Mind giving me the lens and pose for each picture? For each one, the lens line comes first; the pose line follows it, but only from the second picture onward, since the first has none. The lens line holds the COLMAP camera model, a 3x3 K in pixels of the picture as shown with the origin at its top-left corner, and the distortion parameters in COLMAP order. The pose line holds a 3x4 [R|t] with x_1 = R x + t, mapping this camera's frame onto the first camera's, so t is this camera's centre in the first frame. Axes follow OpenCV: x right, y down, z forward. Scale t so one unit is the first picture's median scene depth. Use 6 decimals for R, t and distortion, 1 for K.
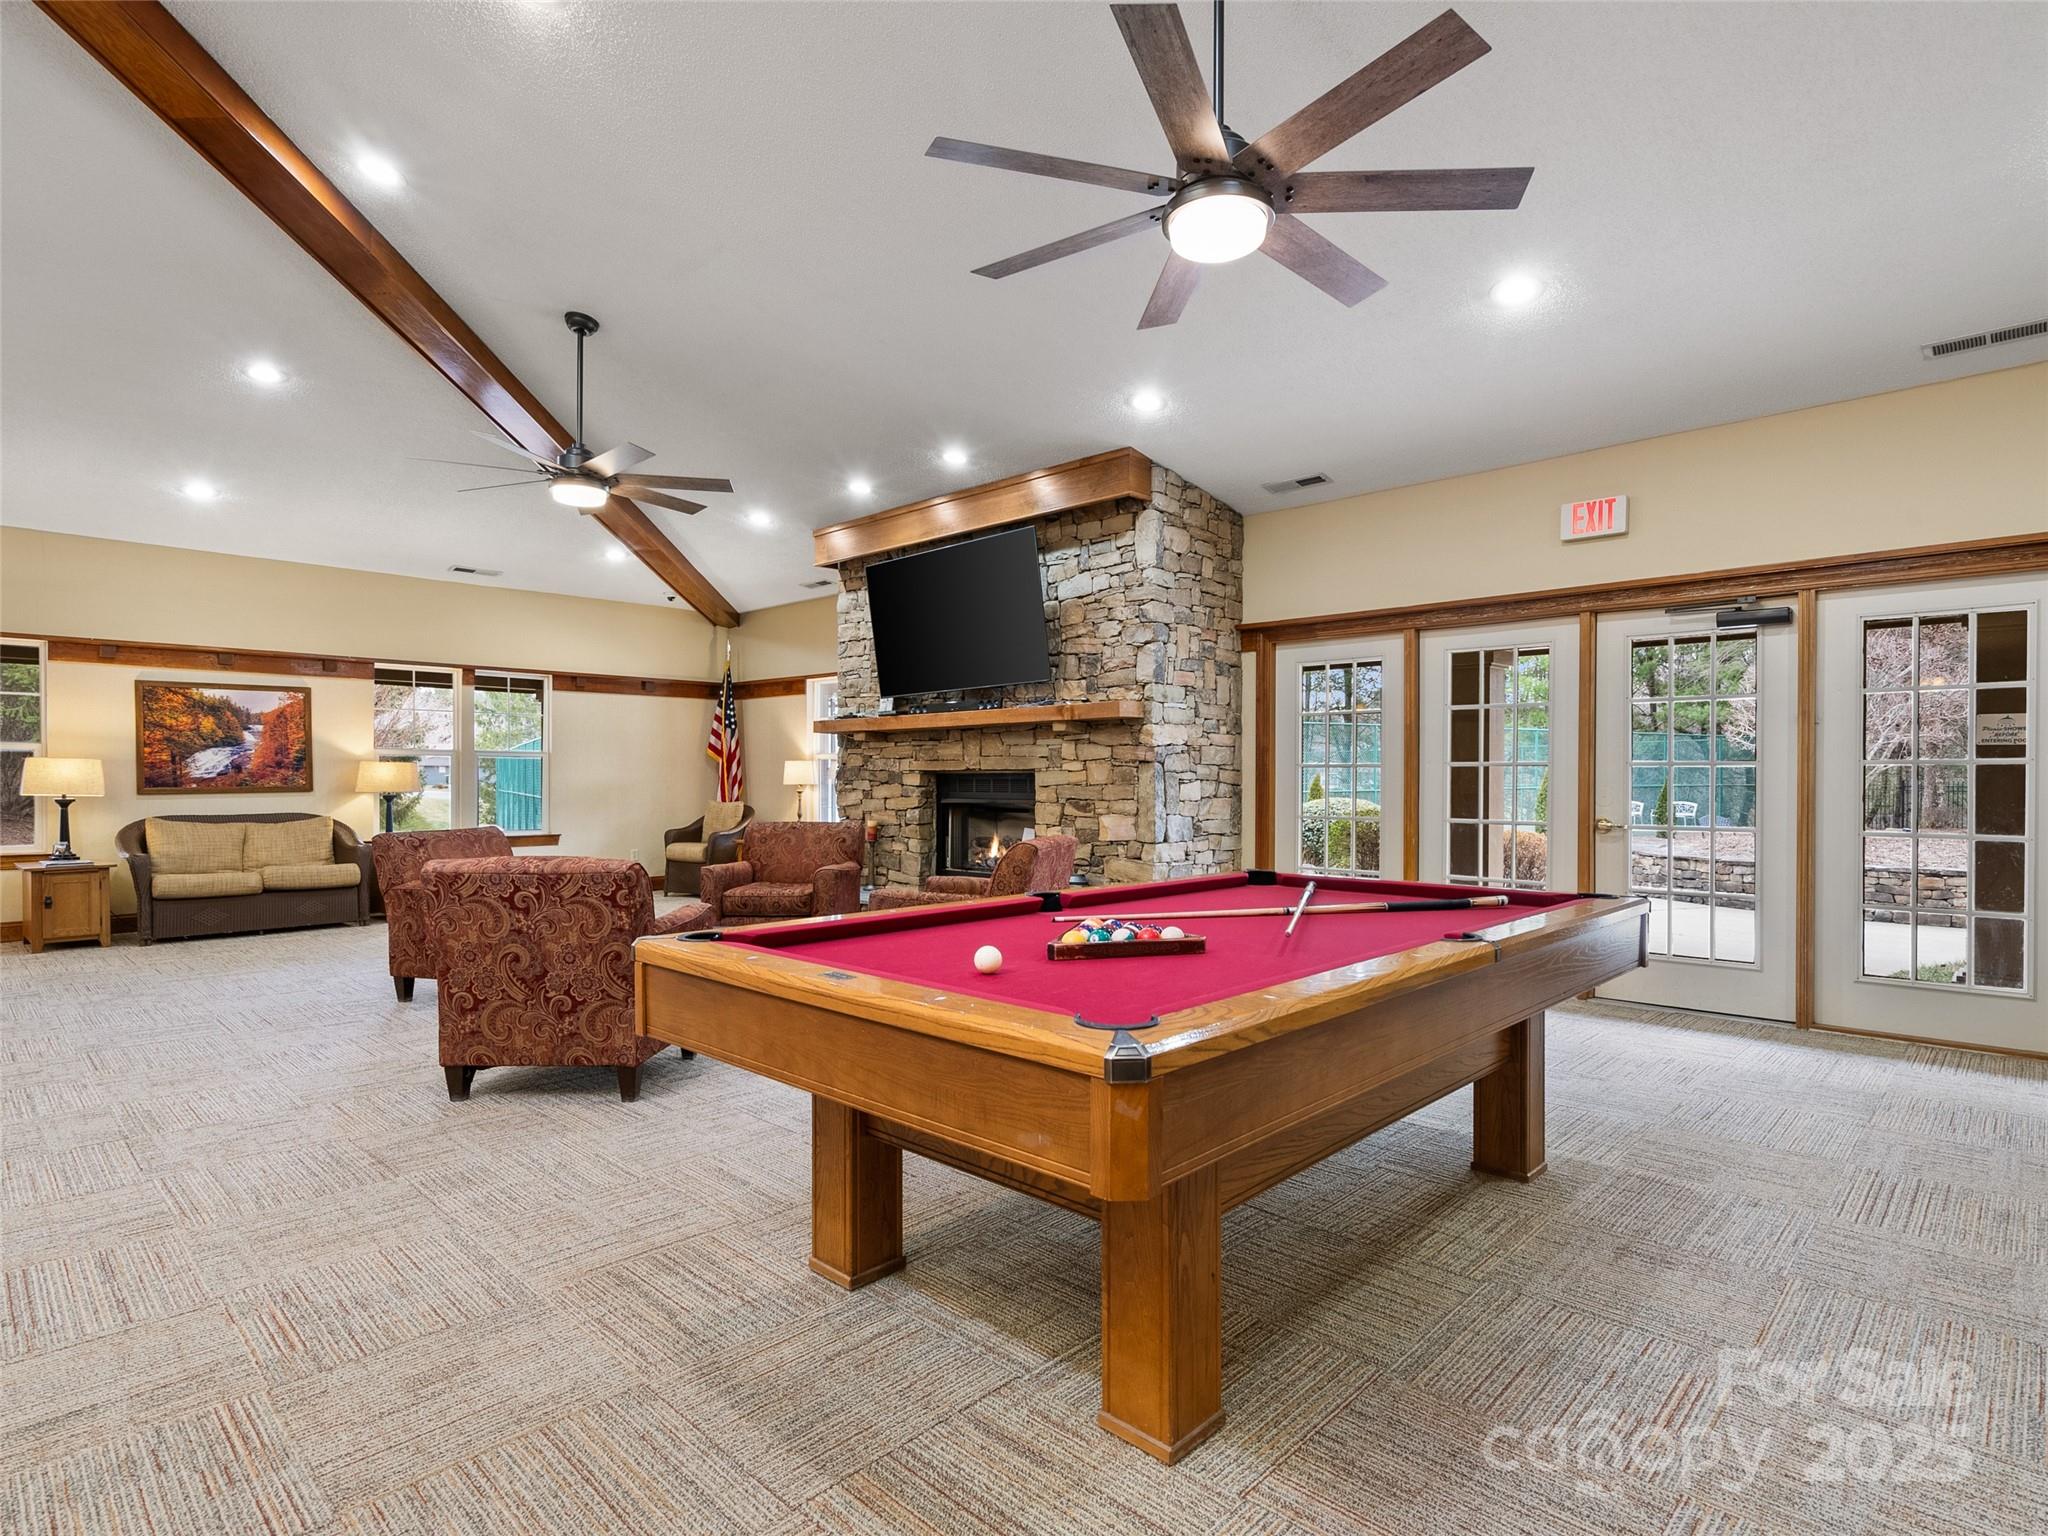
lens RADIAL K [[1086.5, 0, 1023.8], [0, 1086.5, 779.9], [0, 0, 1]] dist [-0.000690, 0.000401]
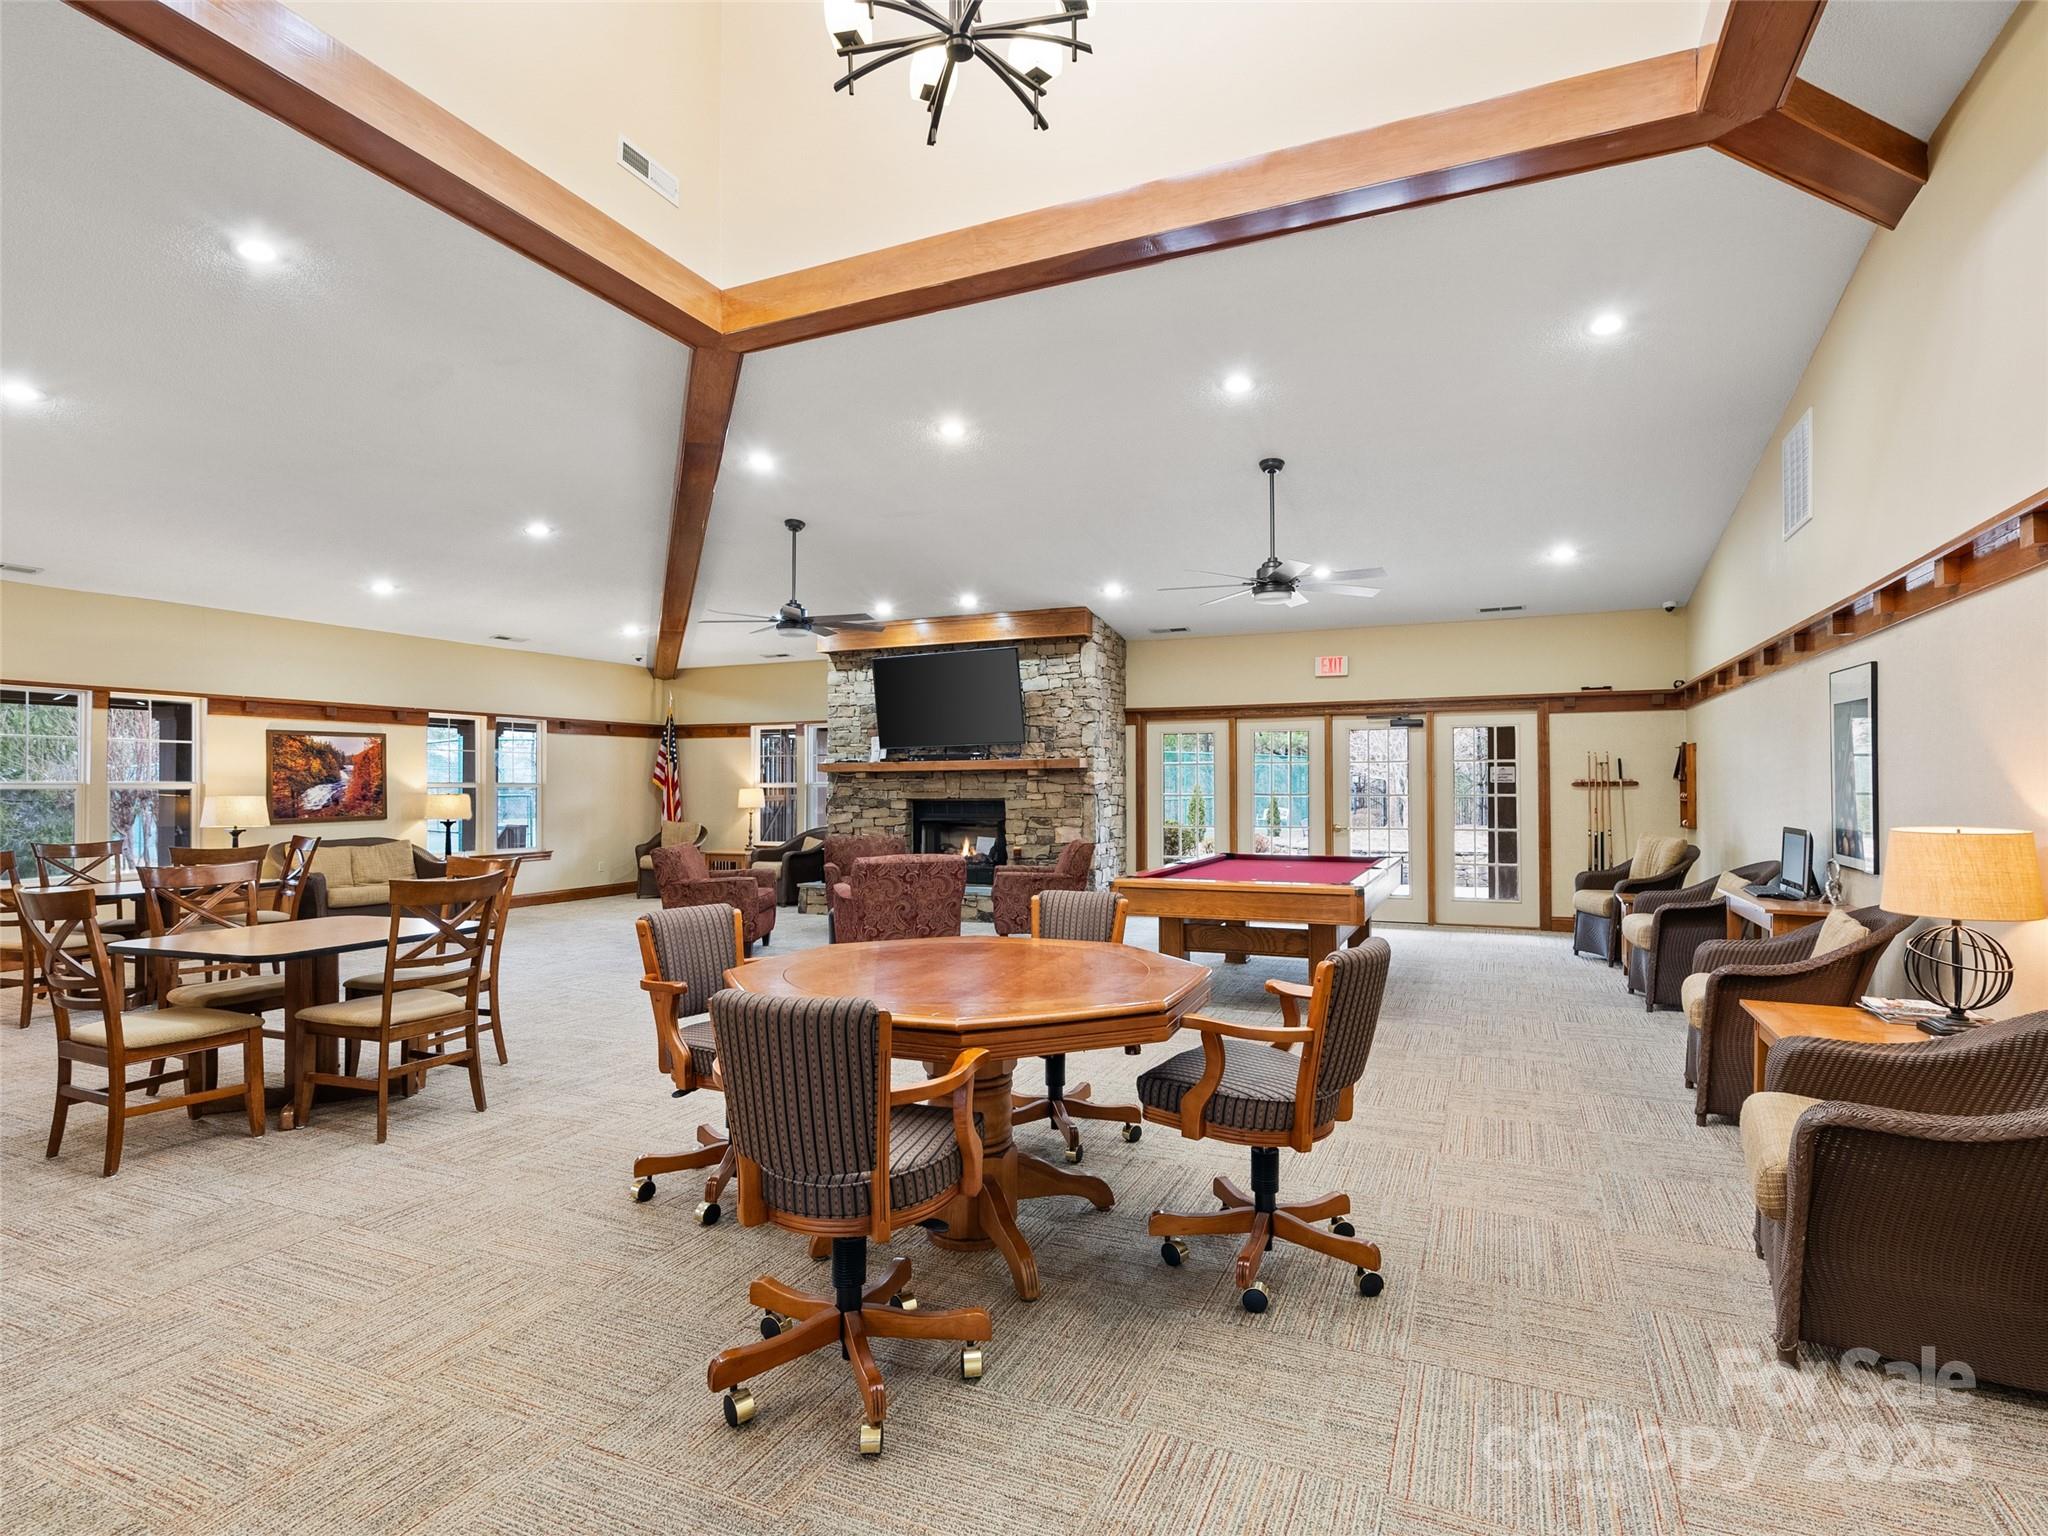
lens RADIAL K [[1086.5, 0, 1023.8], [0, 1086.5, 779.9], [0, 0, 1]] dist [-0.000690, 0.000401]
pose [[0.940816, -0.003555, 0.338900, -0.444288], [0.006198, 0.999958, -0.006719, -0.023197], [-0.338862, 0.008422, 0.940798, -0.427988]]
